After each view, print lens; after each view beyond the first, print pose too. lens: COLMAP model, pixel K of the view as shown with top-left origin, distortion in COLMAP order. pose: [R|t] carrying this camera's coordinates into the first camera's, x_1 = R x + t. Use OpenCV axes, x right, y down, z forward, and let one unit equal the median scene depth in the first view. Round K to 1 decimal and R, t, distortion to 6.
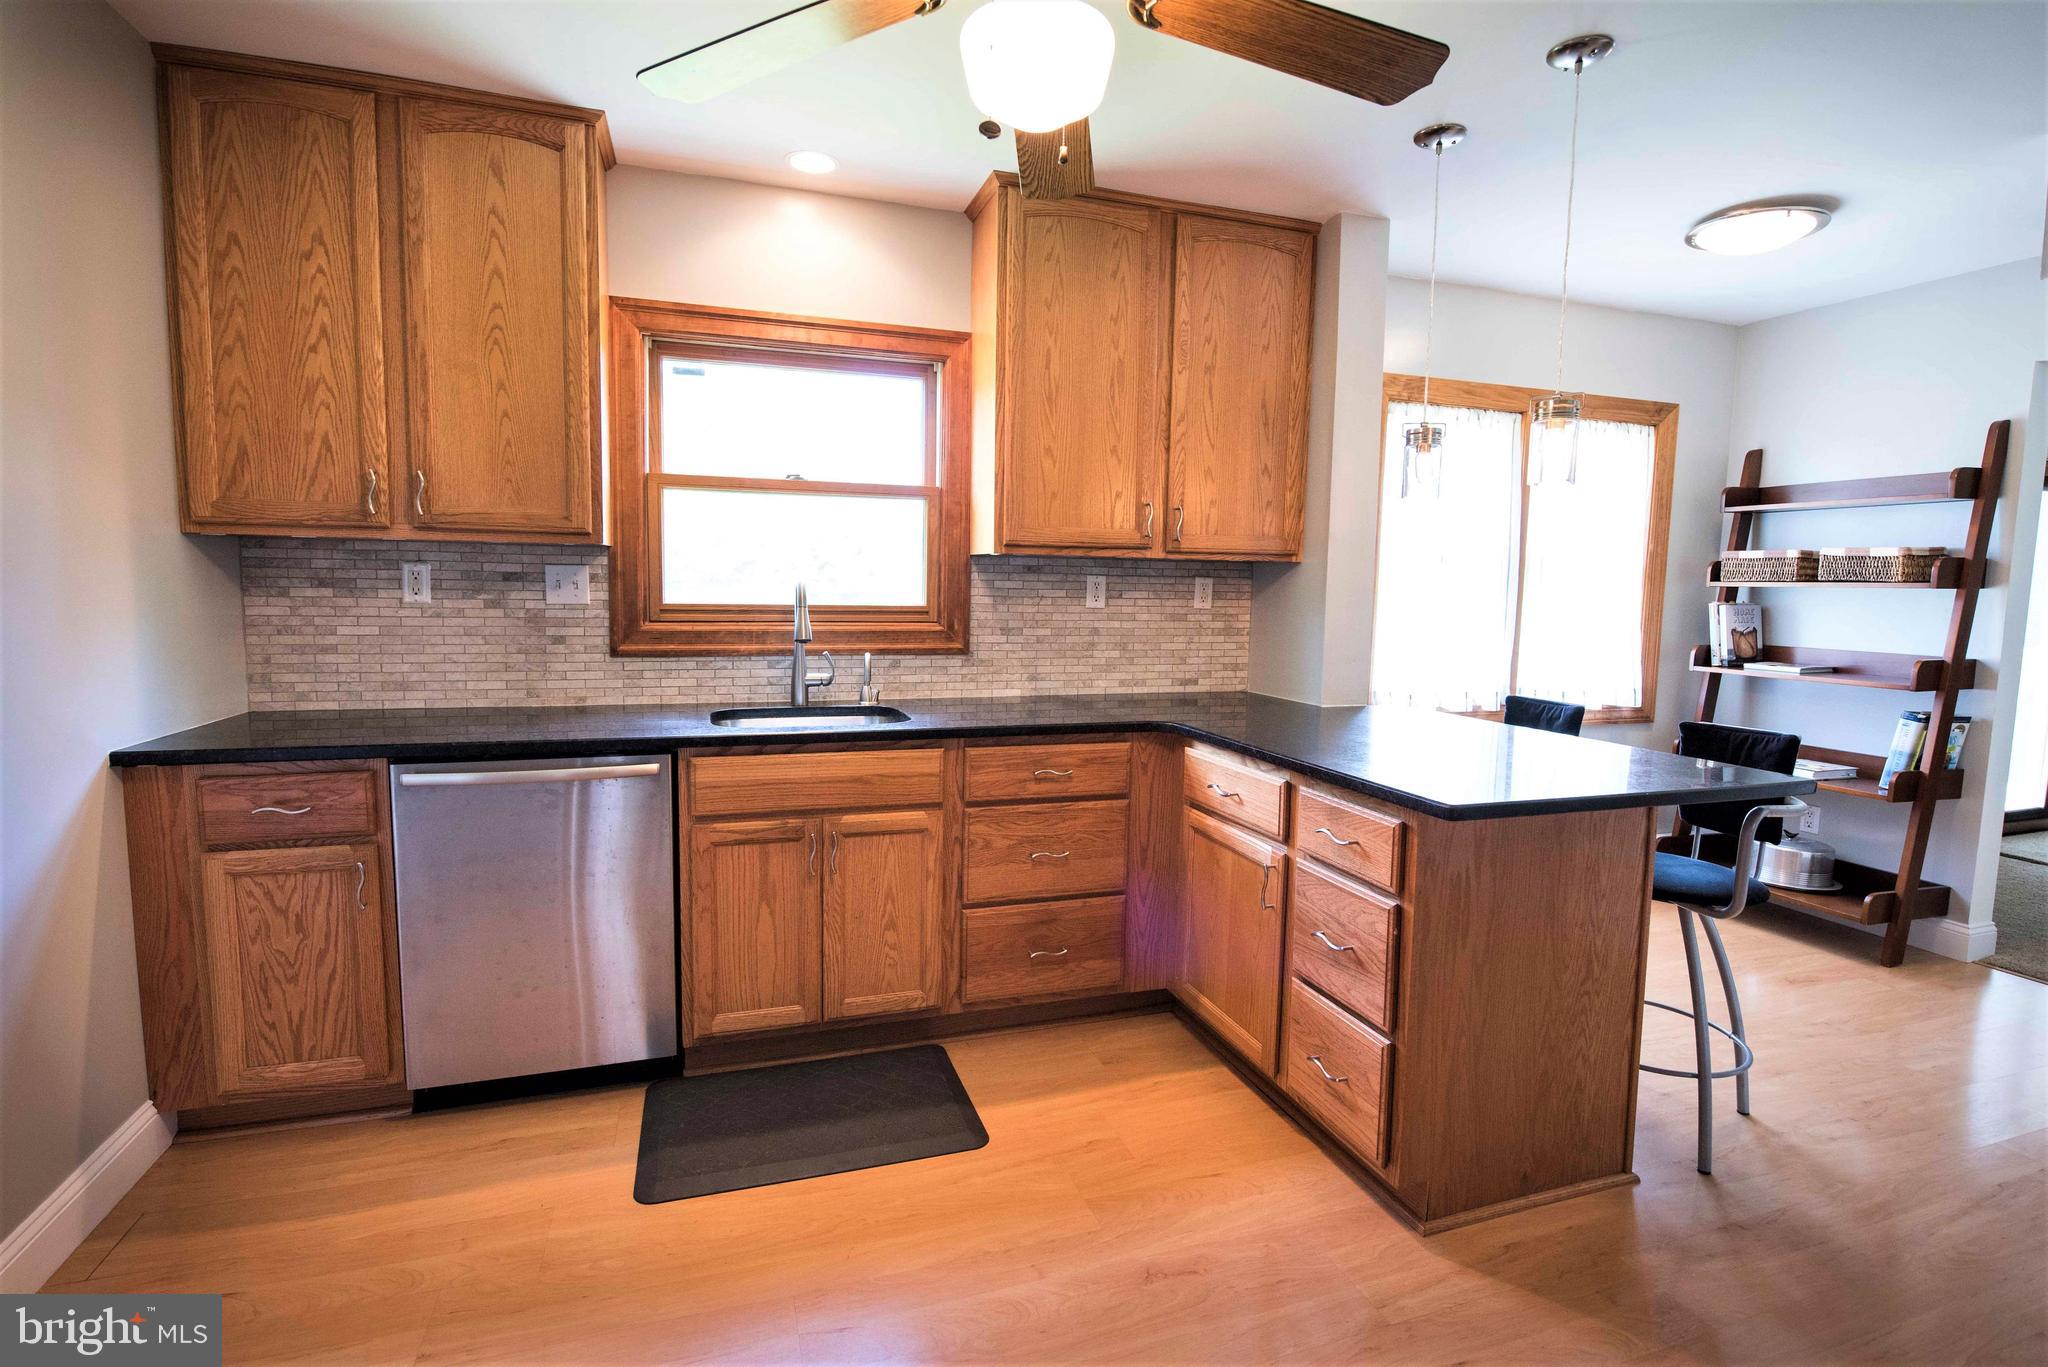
lens RADIAL K [[1002.7, 0, 1024.0], [0, 1002.7, 683.5], [0, 0, 1]] dist [-0.034037, -0.000180]
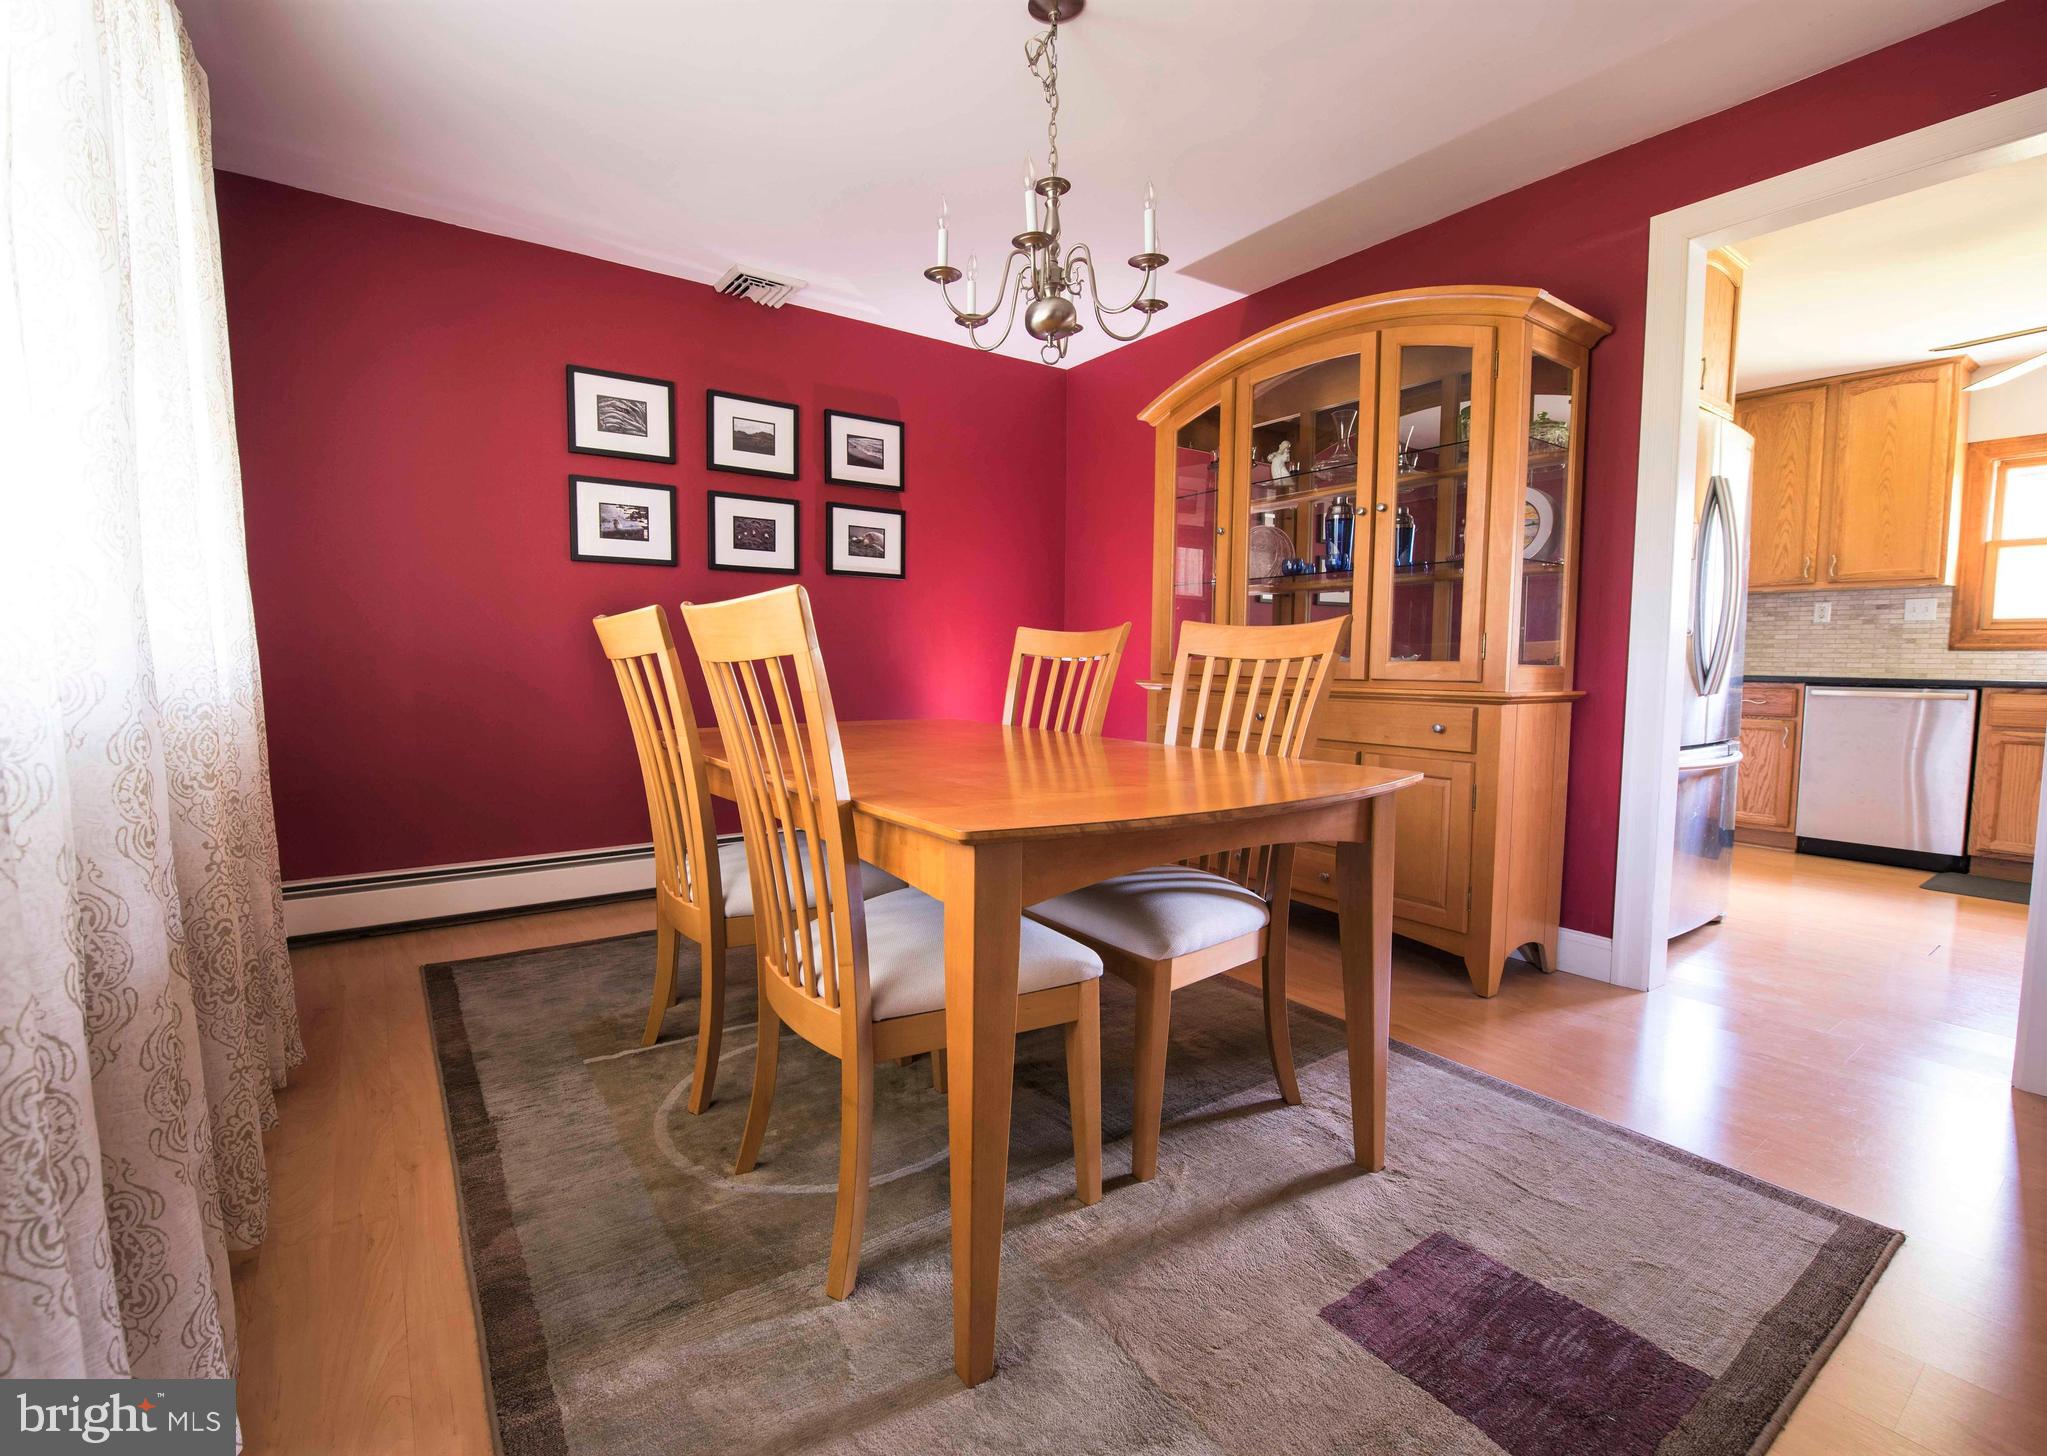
lens RADIAL K [[902.3, 0, 1023.5], [0, 902.3, 728.0], [0, 0, 1]] dist [-0.002469, -0.000462]
pose [[0.330516, 0.053515, -0.942282, 0.638547], [-0.094923, 0.995214, 0.023226, 0.267179], [0.939015, 0.081768, 0.334014, -1.218514]]
